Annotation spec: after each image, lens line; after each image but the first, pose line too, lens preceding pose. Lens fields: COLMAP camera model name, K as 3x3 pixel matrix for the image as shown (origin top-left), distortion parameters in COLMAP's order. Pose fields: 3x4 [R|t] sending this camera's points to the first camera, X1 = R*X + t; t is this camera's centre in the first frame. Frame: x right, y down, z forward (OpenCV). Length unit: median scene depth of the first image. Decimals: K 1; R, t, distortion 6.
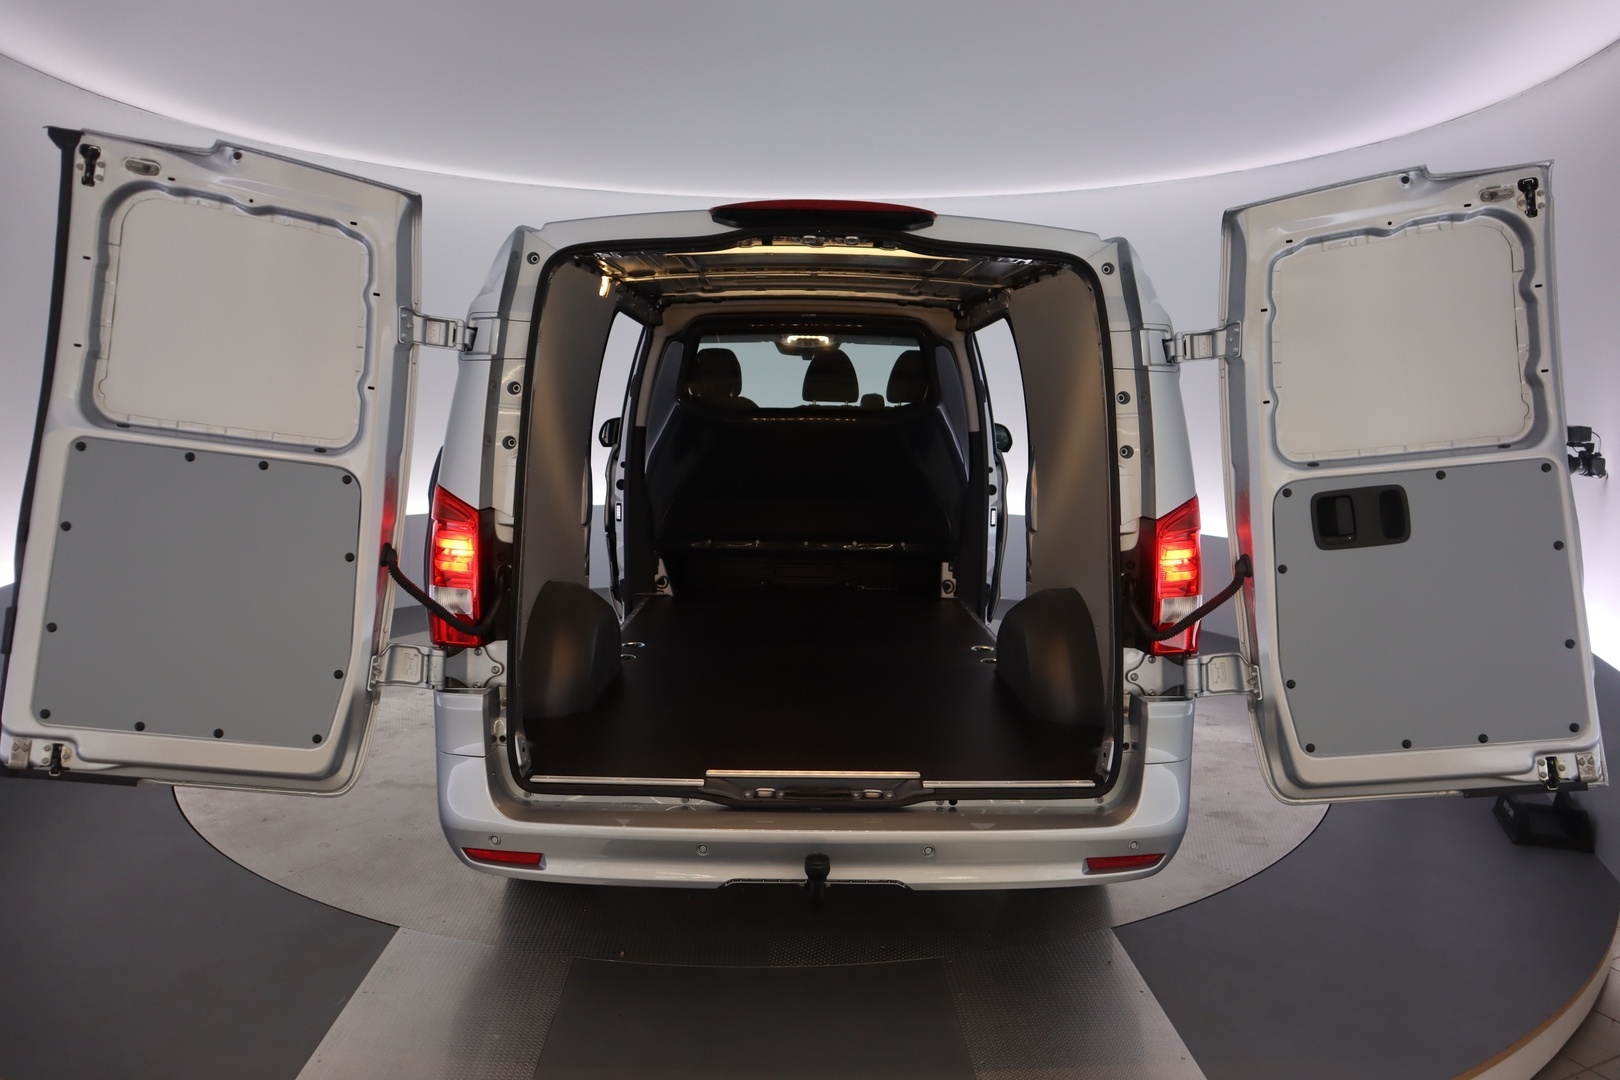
lens RADIAL K [[1113.5, 0, 810.0], [0, 1113.5, 540.0], [0, 0, 1]] dist [-0.119038, 0.063381]
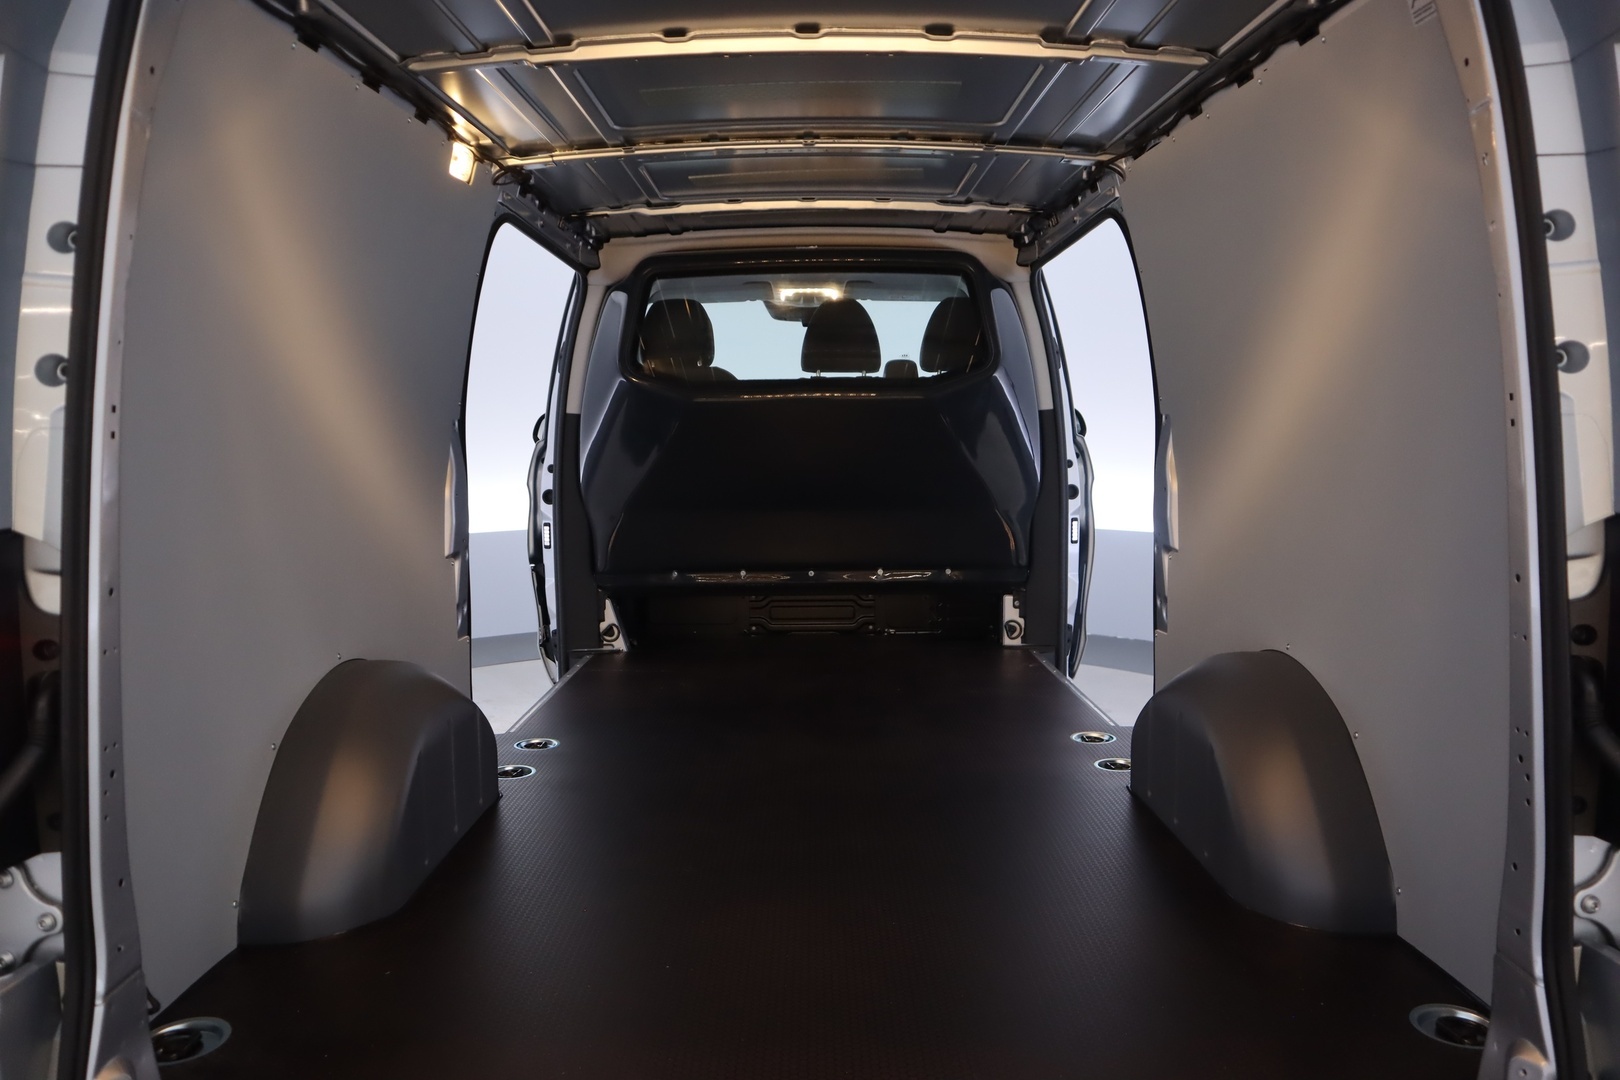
lens RADIAL K [[1113.5, 0, 810.0], [0, 1113.5, 540.0], [0, 0, 1]] dist [-0.119038, 0.063381]
pose [[0.999640, -0.023488, -0.012950, 0.005322], [0.023255, 0.999570, -0.017855, -0.005851], [0.013364, 0.017547, 0.999757, 0.296859]]
